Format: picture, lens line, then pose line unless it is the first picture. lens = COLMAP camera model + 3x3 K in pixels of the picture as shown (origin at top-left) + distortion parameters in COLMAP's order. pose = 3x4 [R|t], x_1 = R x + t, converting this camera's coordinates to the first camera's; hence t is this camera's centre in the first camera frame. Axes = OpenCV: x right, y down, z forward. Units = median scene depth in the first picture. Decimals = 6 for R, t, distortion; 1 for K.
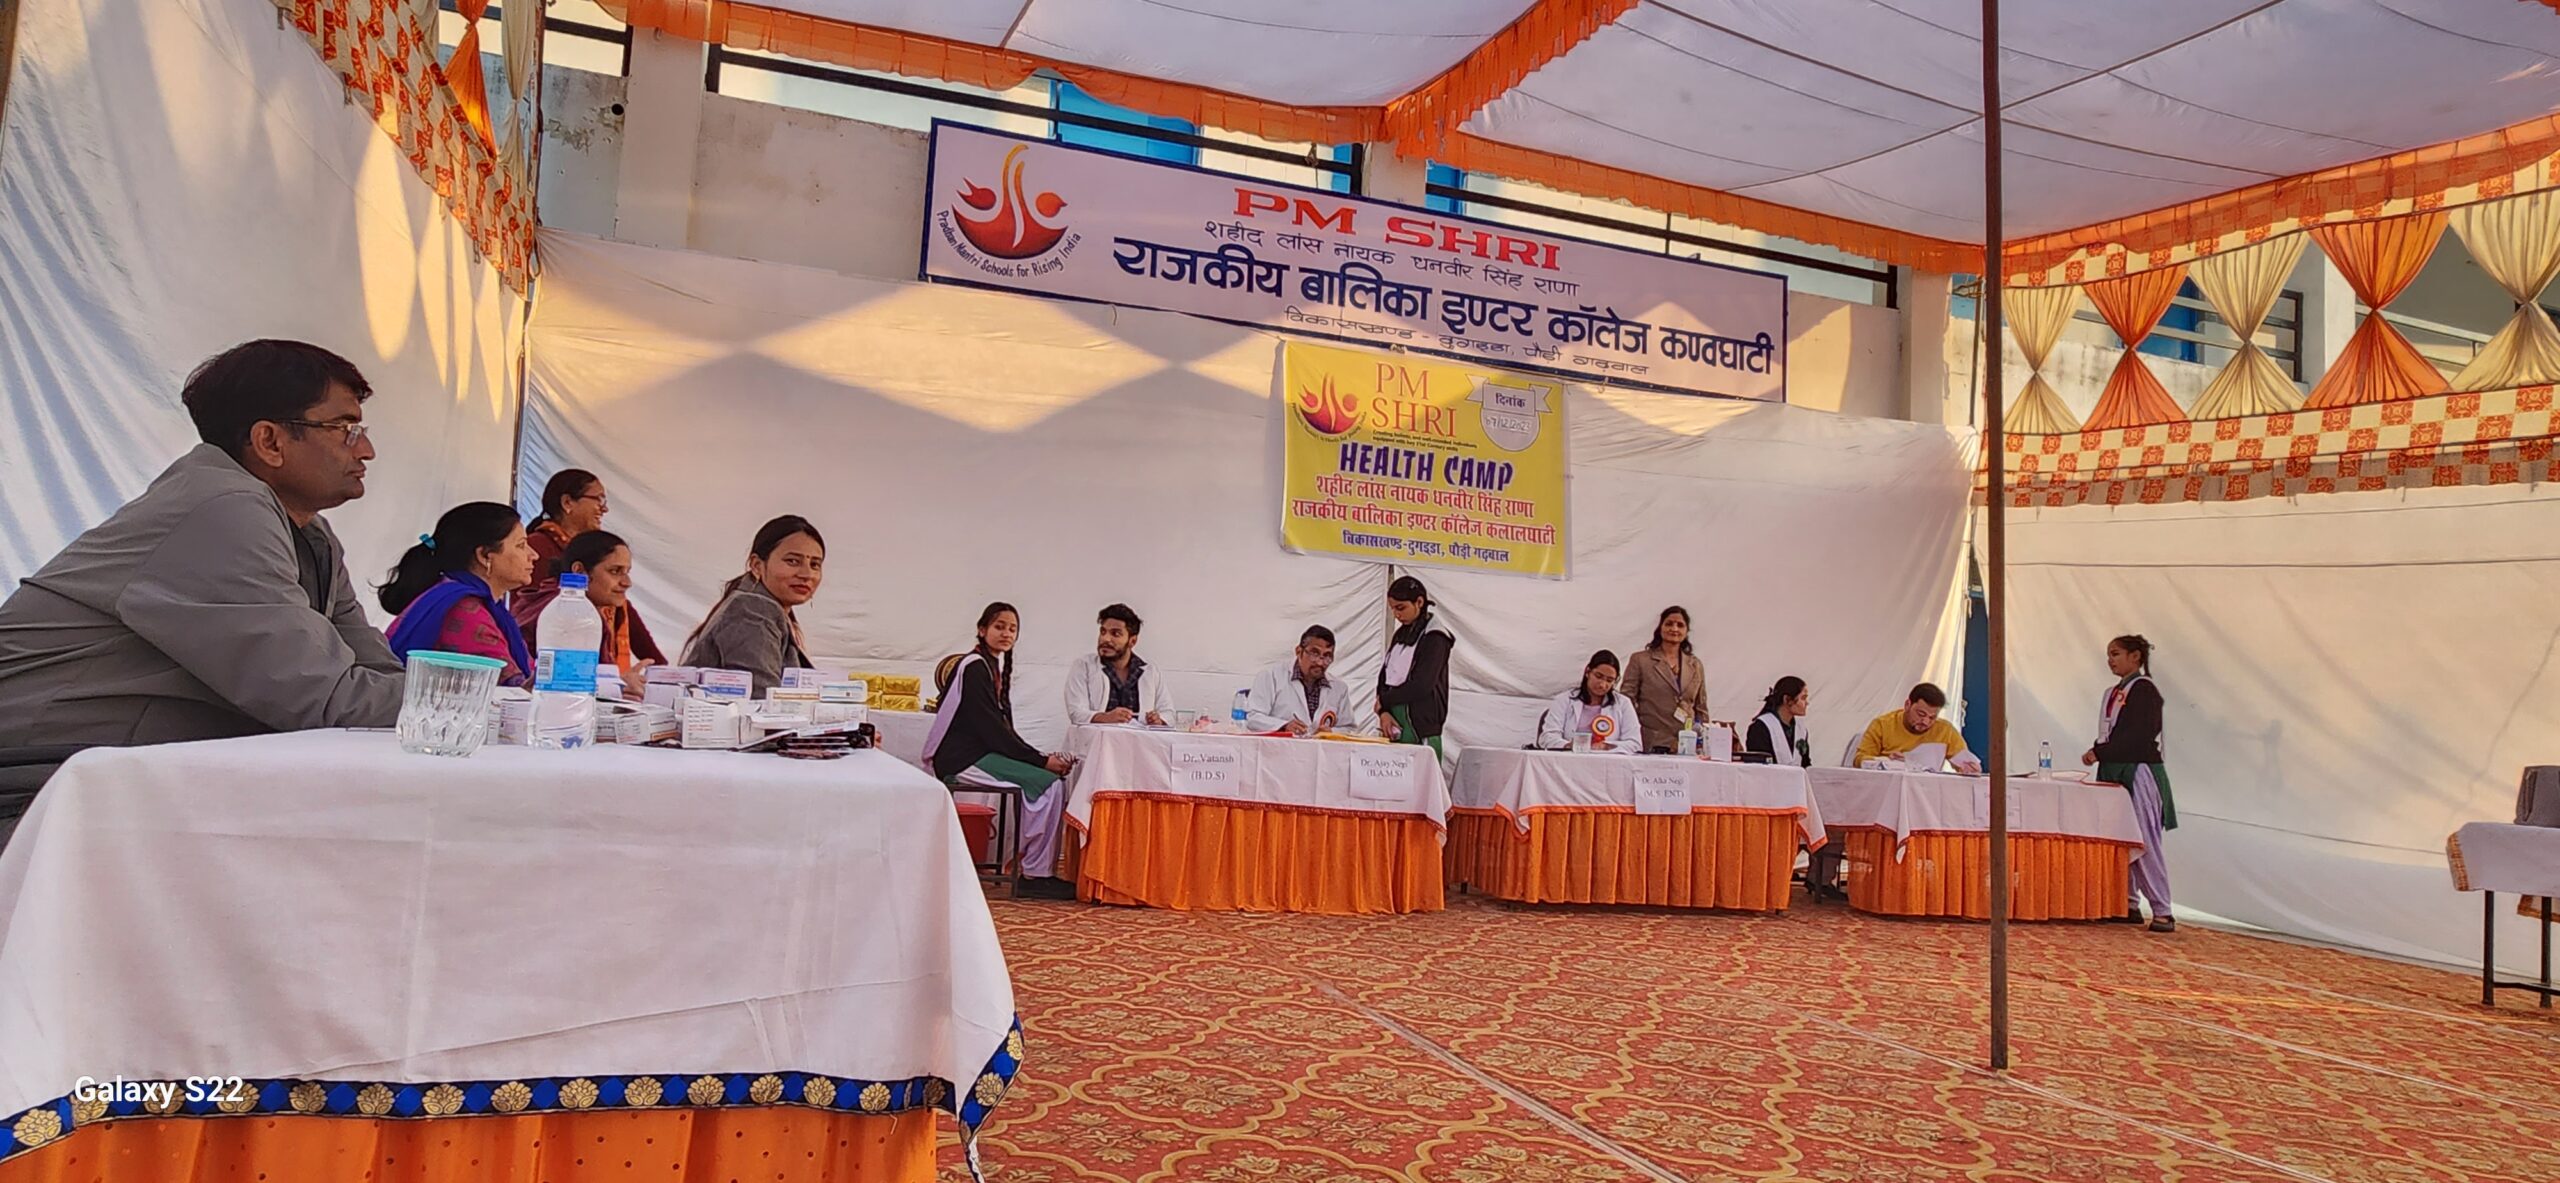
lens RADIAL K [[1417.2, 0, 1280.0], [0, 1417.2, 591.5], [0, 0, 1]] dist [-0.005441, -0.001523]
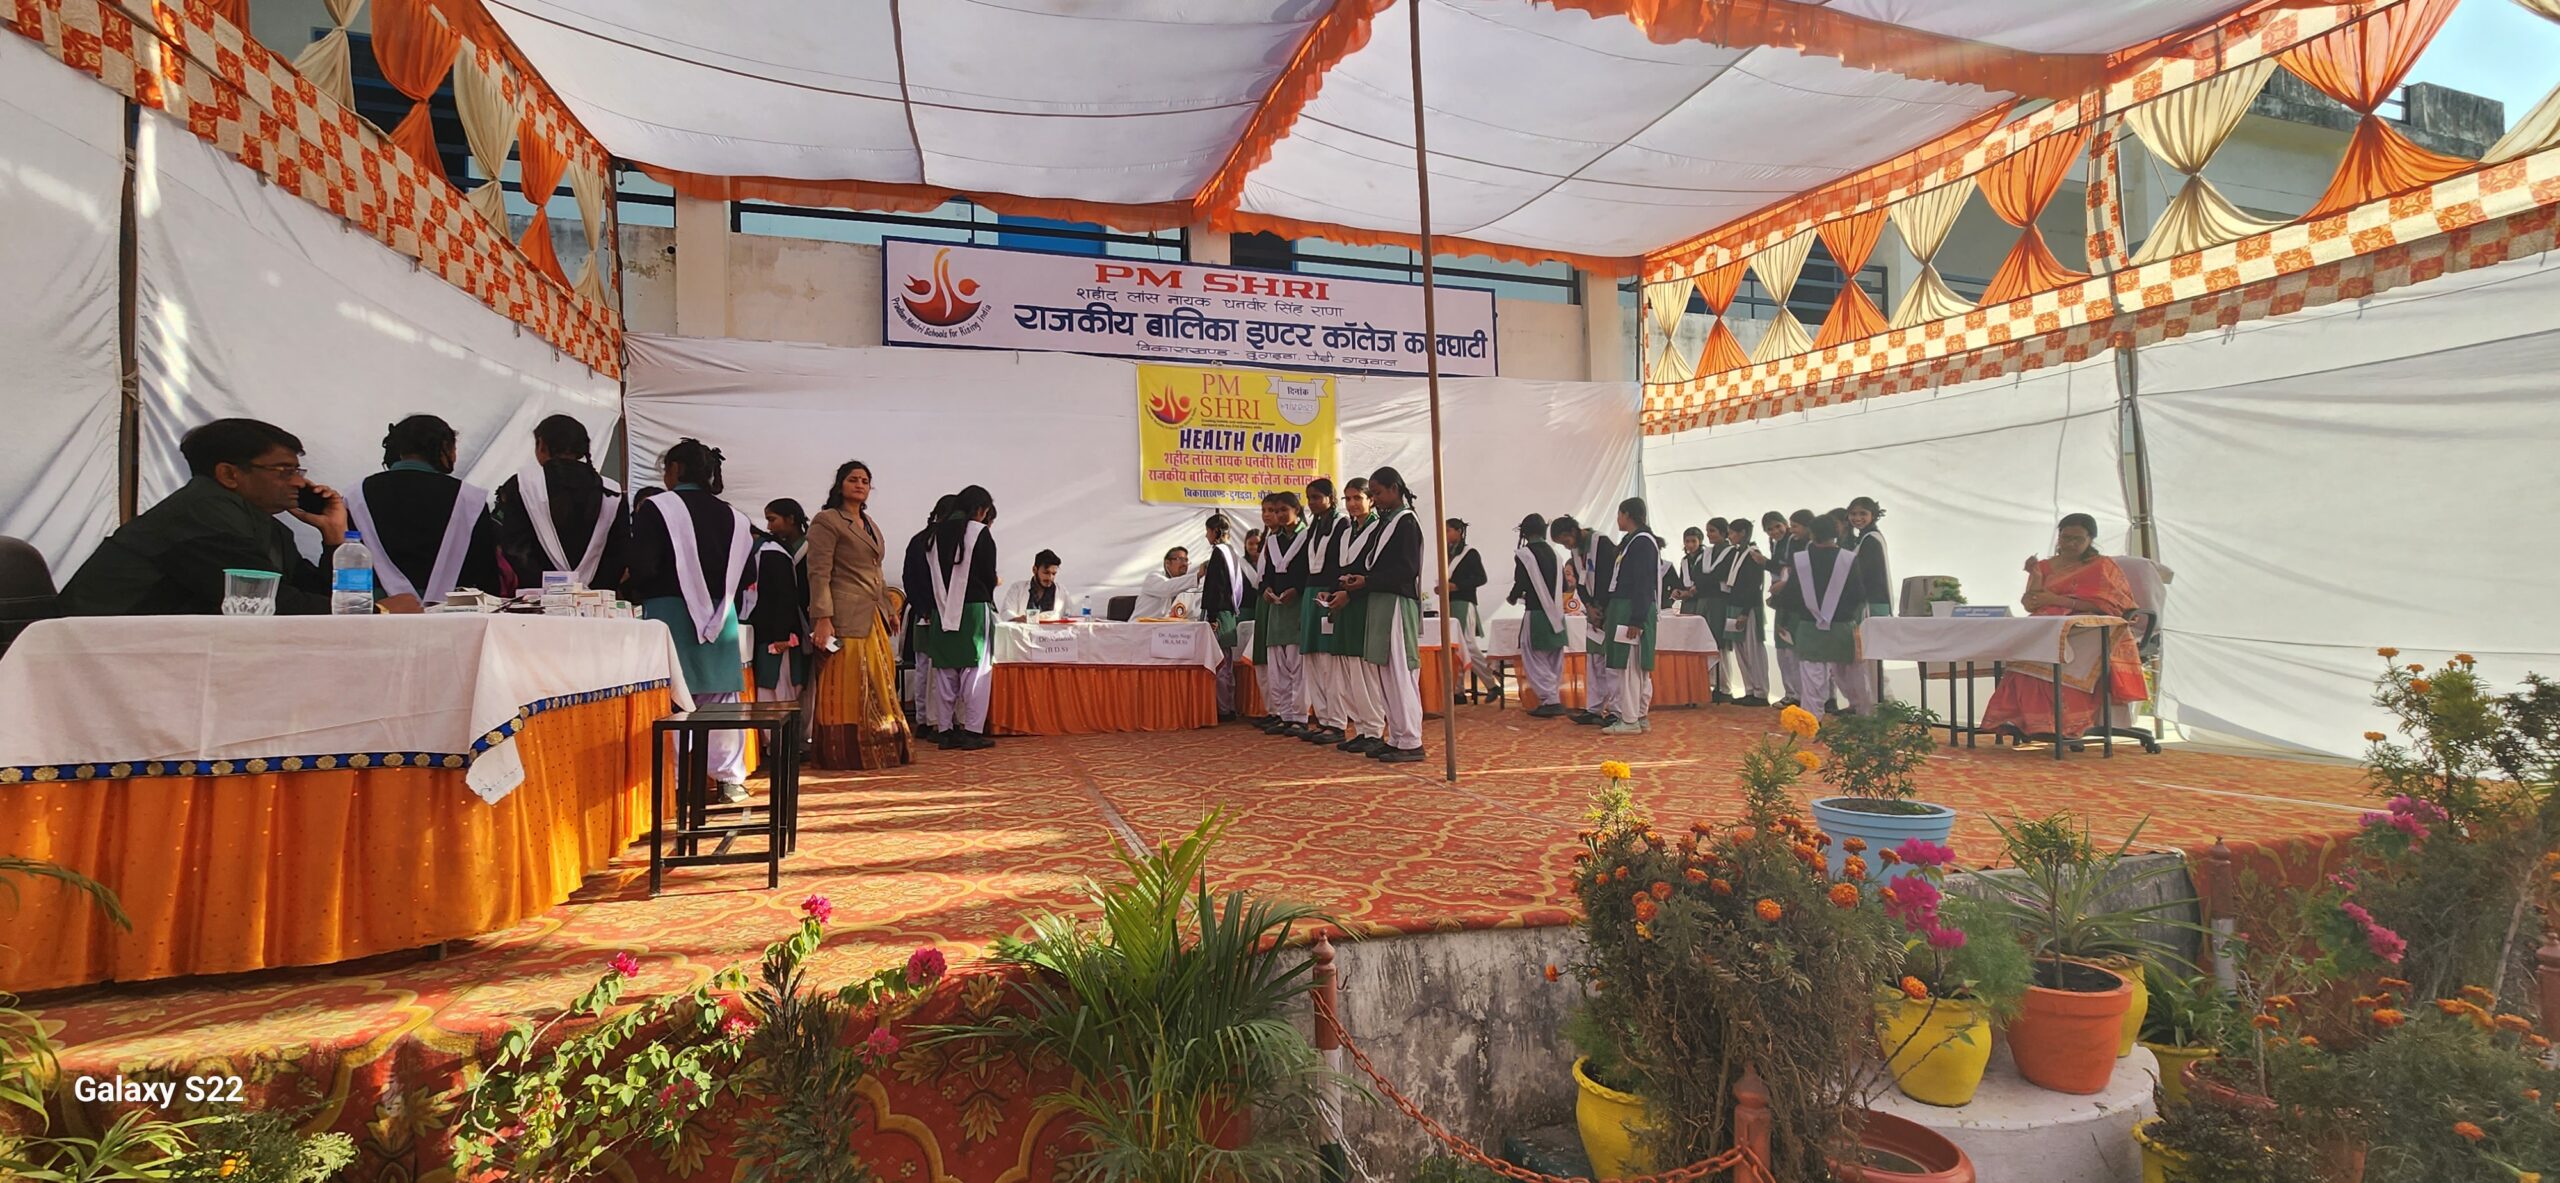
lens RADIAL K [[1011.6, 0, 1280.0], [0, 1011.6, 591.5], [0, 0, 1]] dist [0.000364, -0.004745]
pose [[0.996292, -0.080152, -0.031261, 0.169820], [0.081599, 0.995501, 0.048153, 0.022826], [0.027260, -0.050525, 0.998351, -0.075187]]
